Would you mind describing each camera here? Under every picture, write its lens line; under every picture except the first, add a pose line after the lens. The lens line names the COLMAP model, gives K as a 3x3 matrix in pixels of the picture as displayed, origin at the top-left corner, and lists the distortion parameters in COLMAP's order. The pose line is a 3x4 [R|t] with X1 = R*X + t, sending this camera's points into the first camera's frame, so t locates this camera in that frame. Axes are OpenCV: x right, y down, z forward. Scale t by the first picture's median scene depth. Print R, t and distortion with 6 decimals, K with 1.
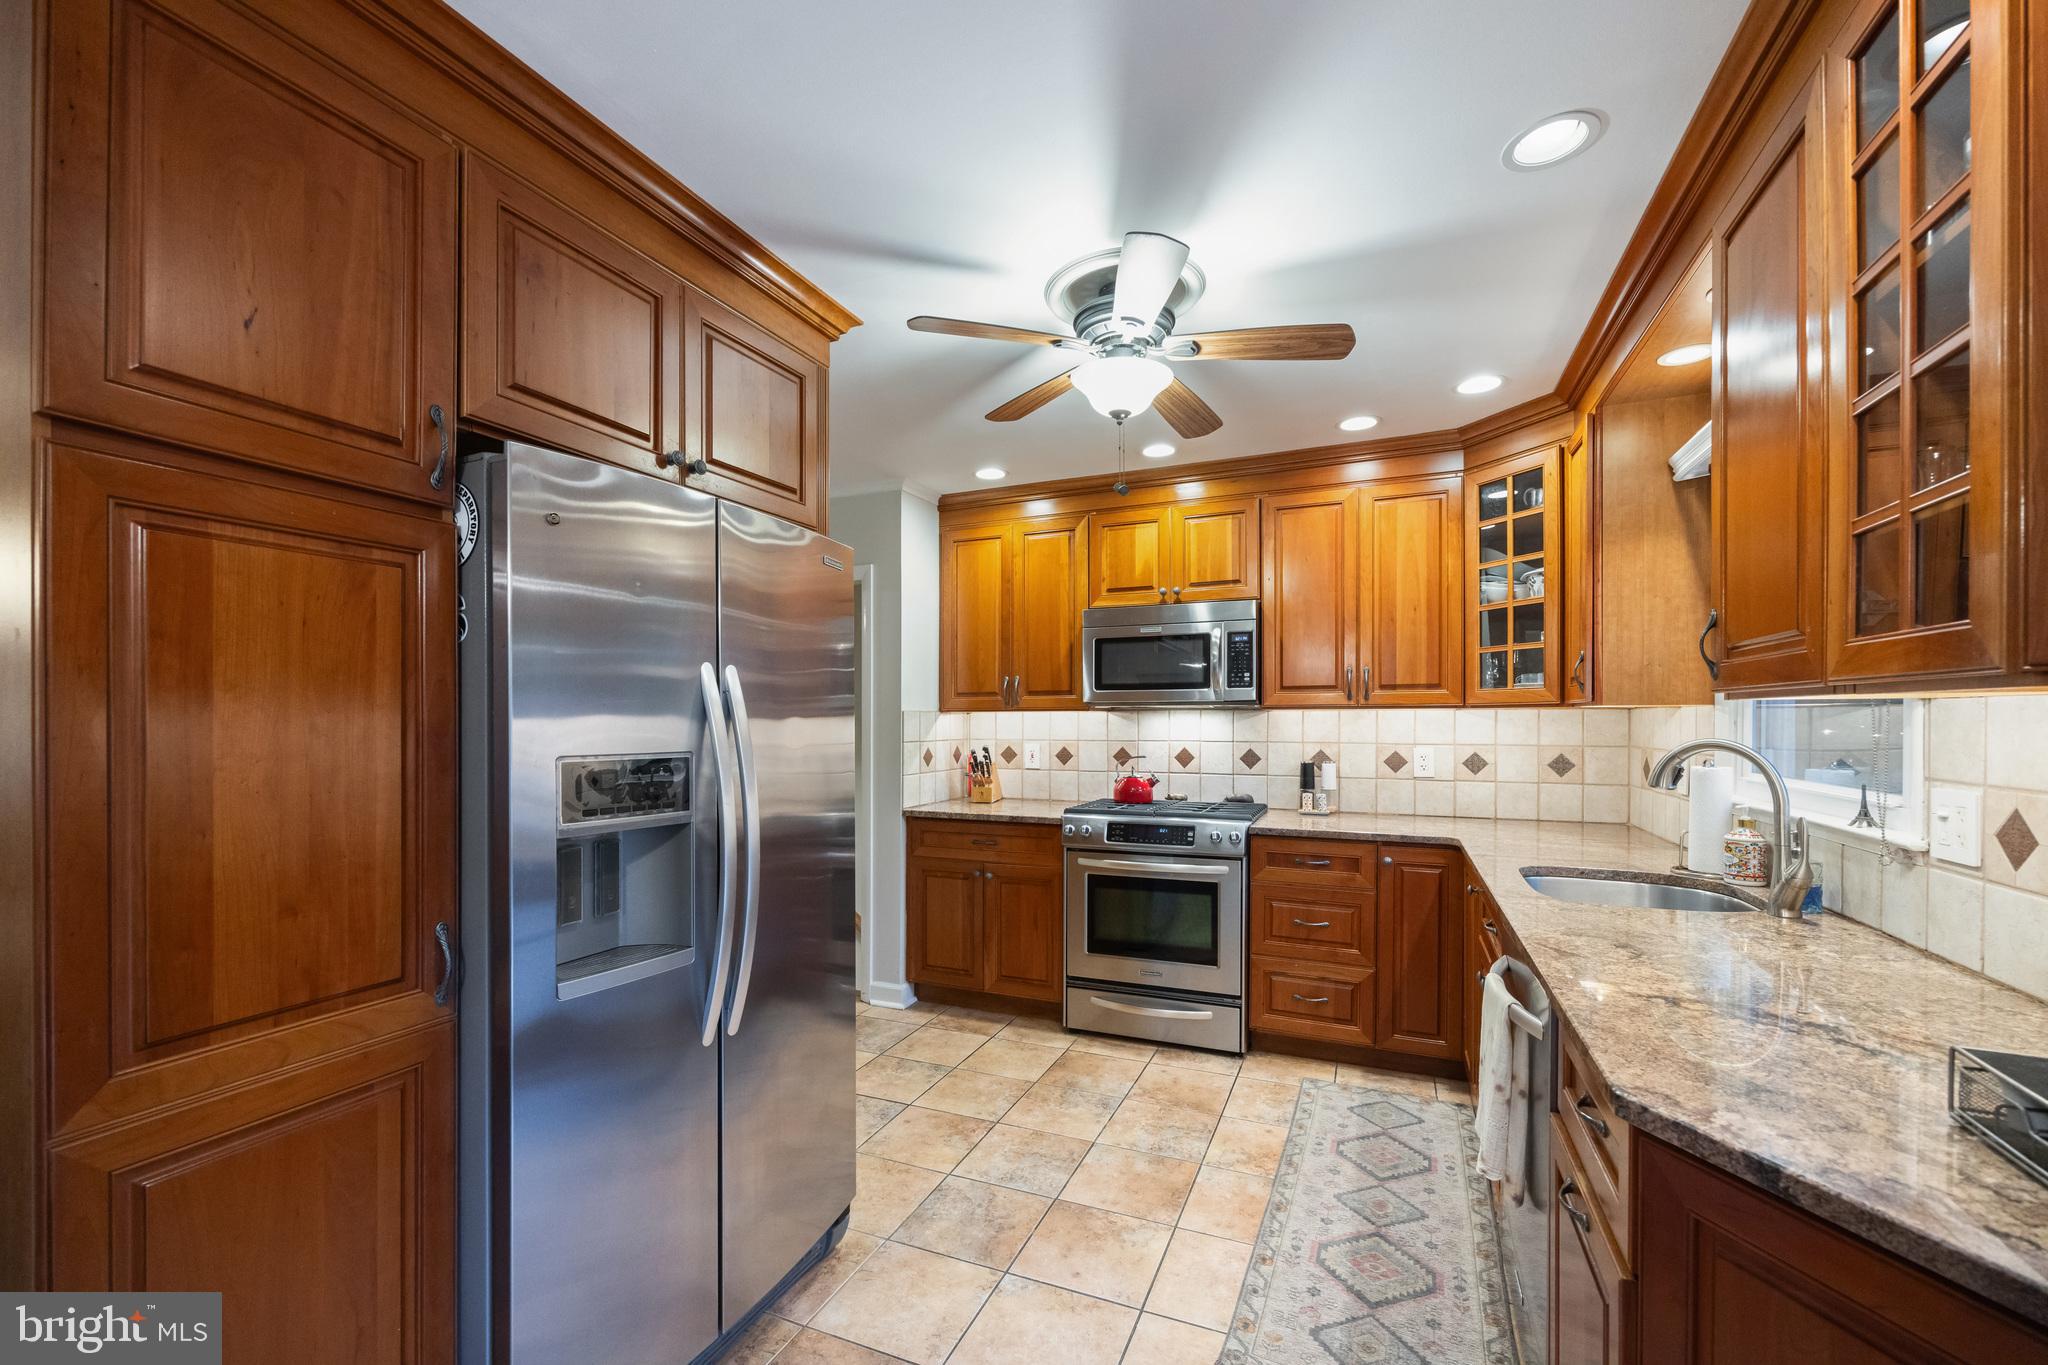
lens RADIAL K [[854.9, 0, 1015.8], [0, 854.9, 717.4], [0, 0, 1]] dist [-0.000684, -0.000052]
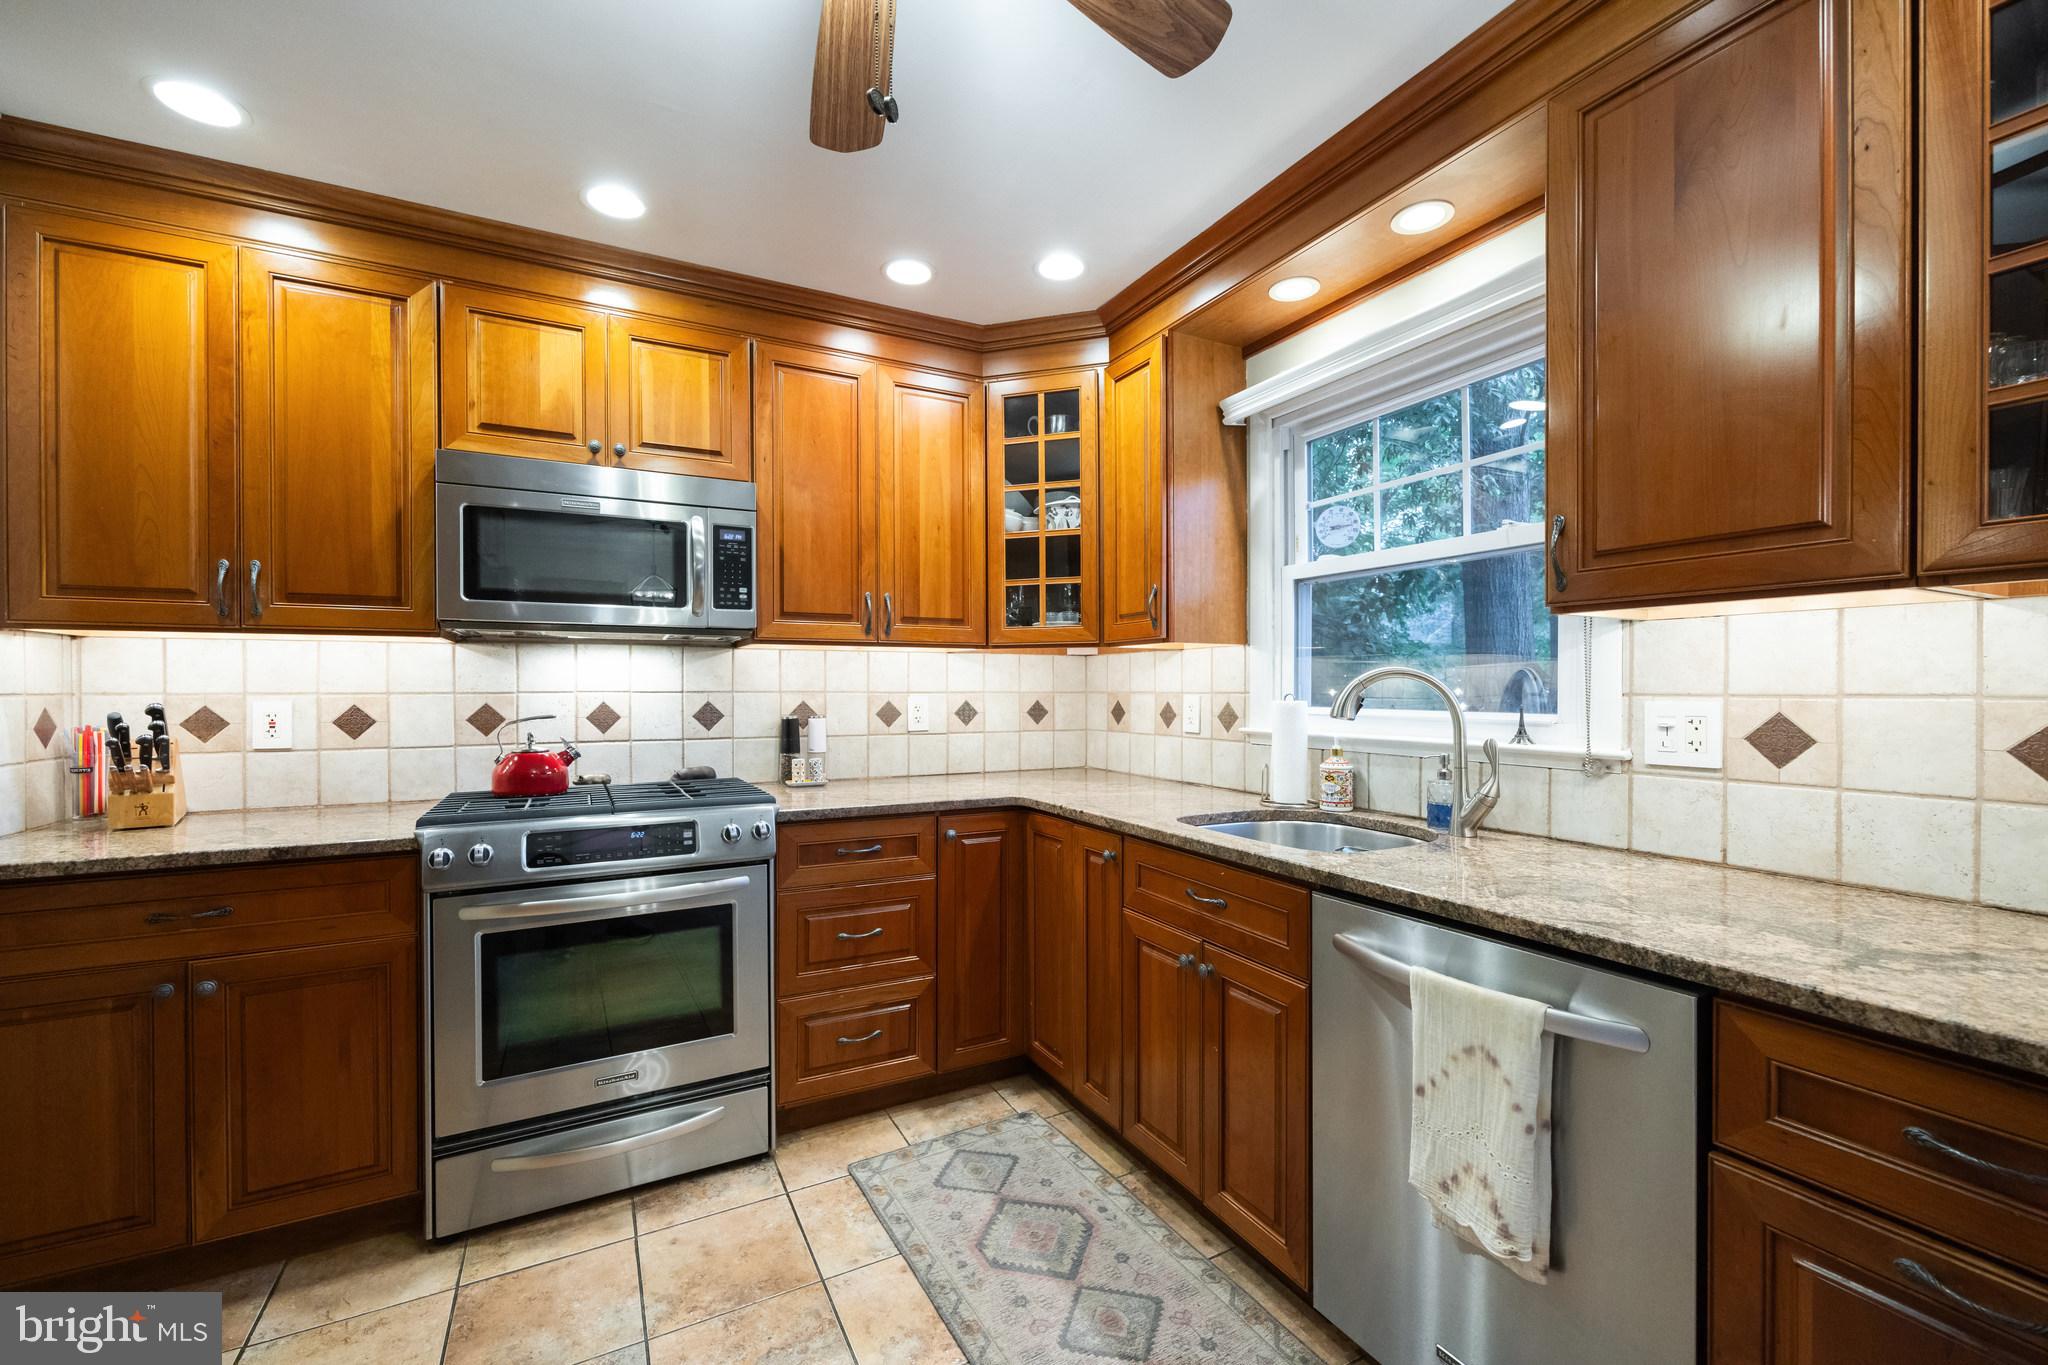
lens RADIAL K [[833.0, 0, 1024.3], [0, 833.0, 694.4], [0, 0, 1]] dist [-0.000248, 0.000022]
pose [[0.621098, -0.004969, 0.783718, -0.113722], [-0.000825, 0.999975, 0.006993, 0.028469], [-0.783733, -0.004990, 0.621078, 0.411369]]
